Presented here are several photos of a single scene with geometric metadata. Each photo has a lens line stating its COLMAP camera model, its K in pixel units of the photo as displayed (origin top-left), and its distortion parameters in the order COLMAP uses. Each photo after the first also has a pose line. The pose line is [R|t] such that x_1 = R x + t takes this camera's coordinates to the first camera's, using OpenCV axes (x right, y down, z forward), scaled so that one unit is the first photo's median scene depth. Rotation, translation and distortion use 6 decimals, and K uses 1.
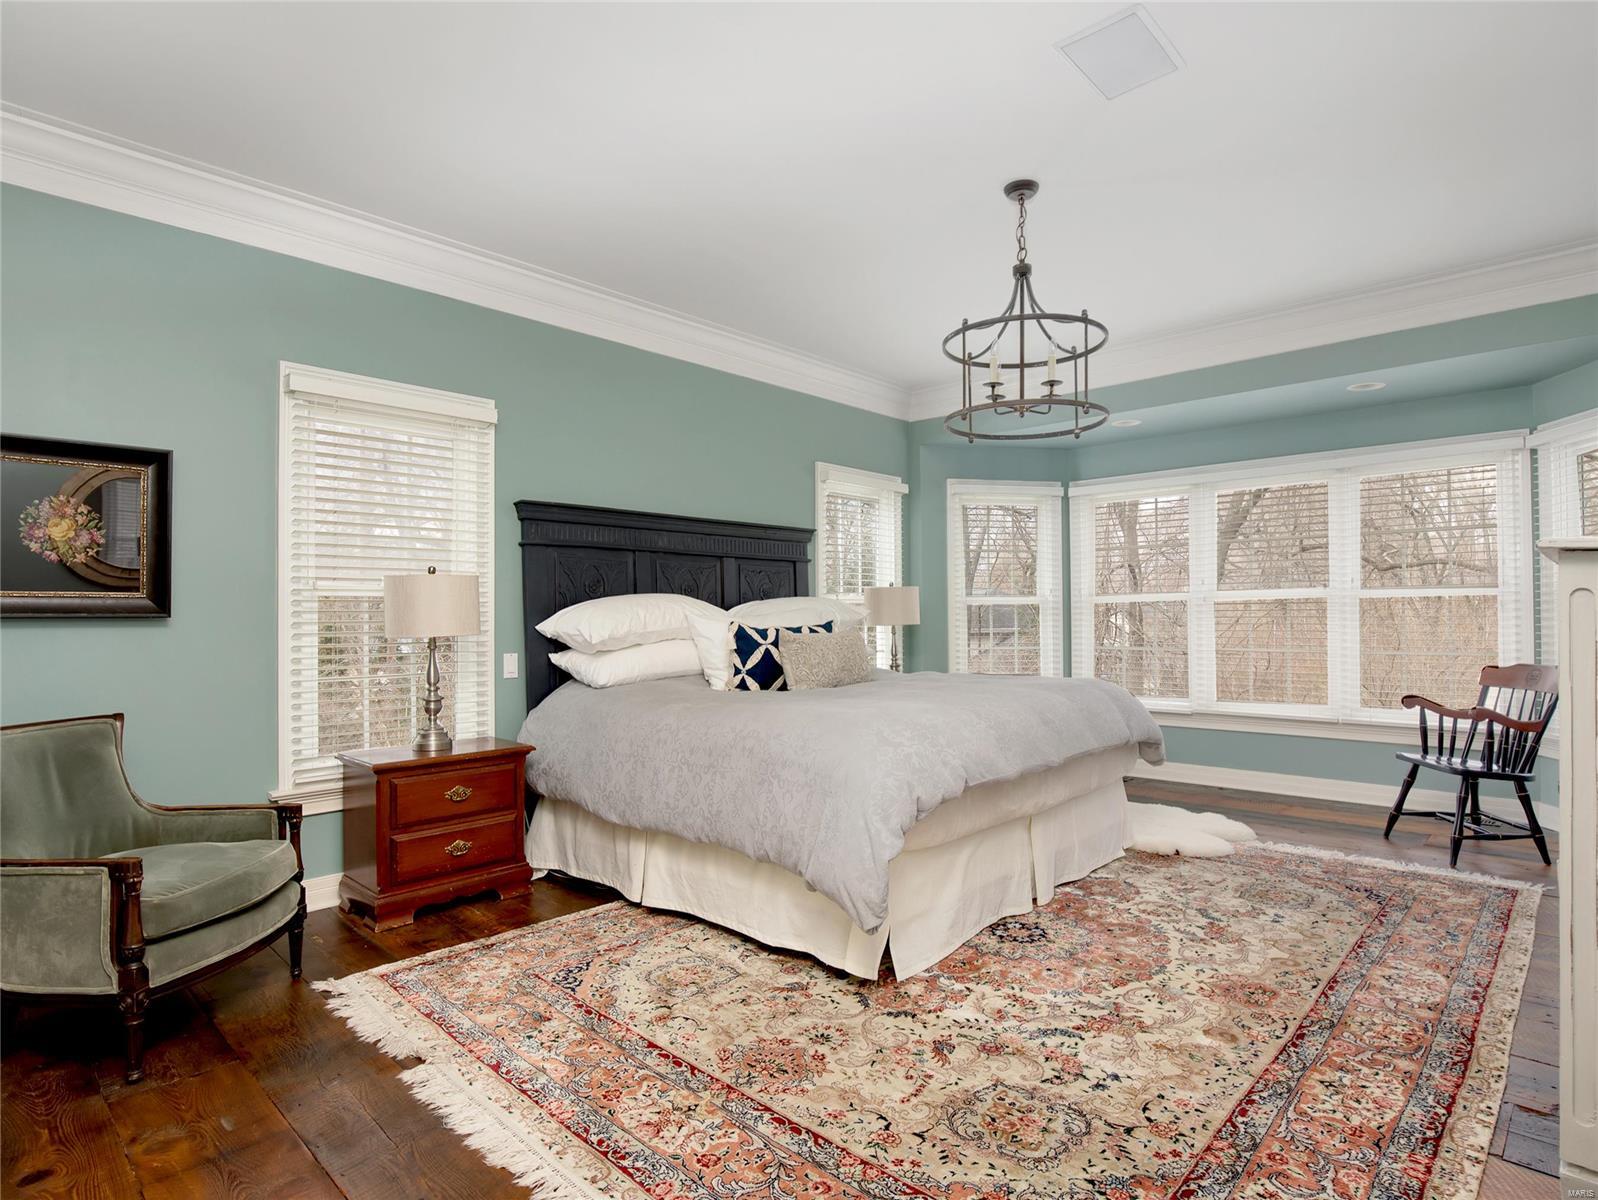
lens RADIAL K [[861.8, 0, 799.0], [0, 861.8, 600.0], [0, 0, 1]] dist [-0.022168, 0.000092]
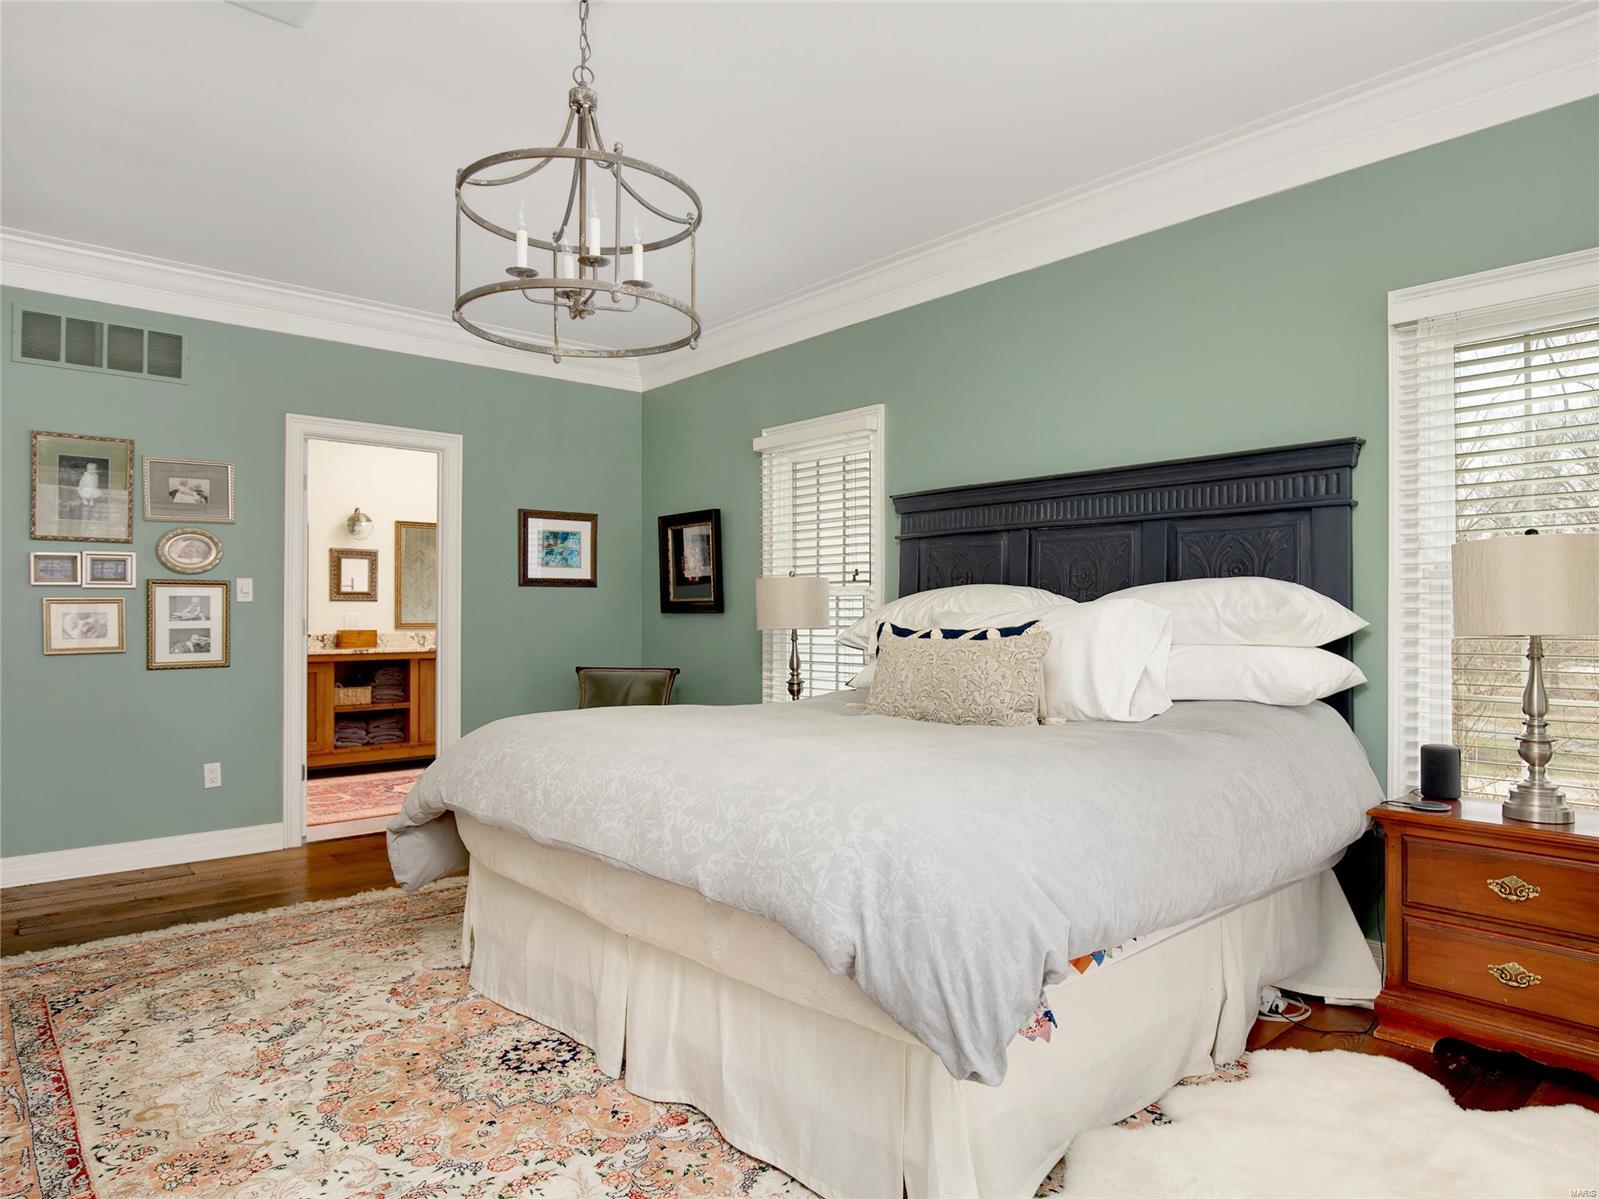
lens RADIAL K [[977.9, 0, 799.5], [0, 977.9, 599.5], [0, 0, 1]] dist [-0.007555, -0.005729]
pose [[-0.087137, -0.017220, -0.996047, 1.272520], [0.011166, 0.999771, -0.018262, 0.035437], [0.996134, -0.012713, -0.086925, 1.570473]]
